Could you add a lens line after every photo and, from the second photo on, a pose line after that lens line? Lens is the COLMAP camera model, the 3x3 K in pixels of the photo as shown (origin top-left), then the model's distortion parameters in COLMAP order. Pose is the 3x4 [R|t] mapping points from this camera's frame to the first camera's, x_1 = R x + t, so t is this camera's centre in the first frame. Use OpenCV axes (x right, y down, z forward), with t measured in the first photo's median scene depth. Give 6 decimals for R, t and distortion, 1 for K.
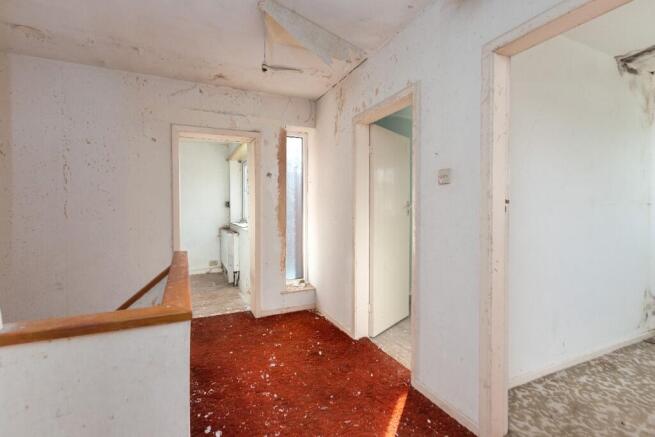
lens RADIAL K [[301.8, 0, 328.0], [0, 301.8, 221.5], [0, 0, 1]] dist [0.000314, 0.000217]
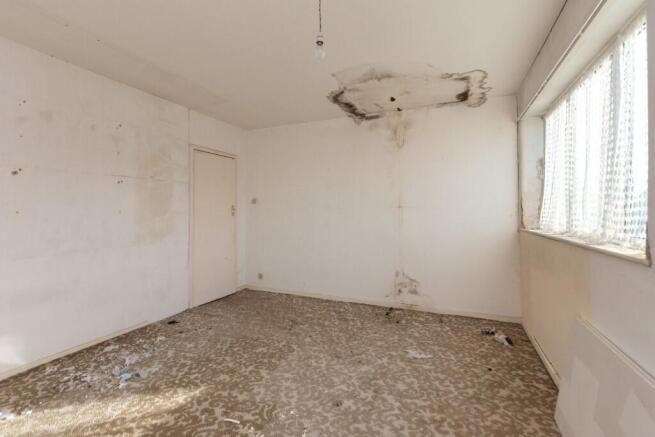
lens RADIAL K [[301.8, 0, 326.8], [0, 301.8, 216.5], [0, 0, 1]] dist [0.000314, 0.000217]
pose [[0.660775, 0.001478, -0.750582, 1.899519], [-0.016868, 0.999775, -0.012881, 0.006602], [0.750394, 0.021172, 0.660651, -0.126827]]
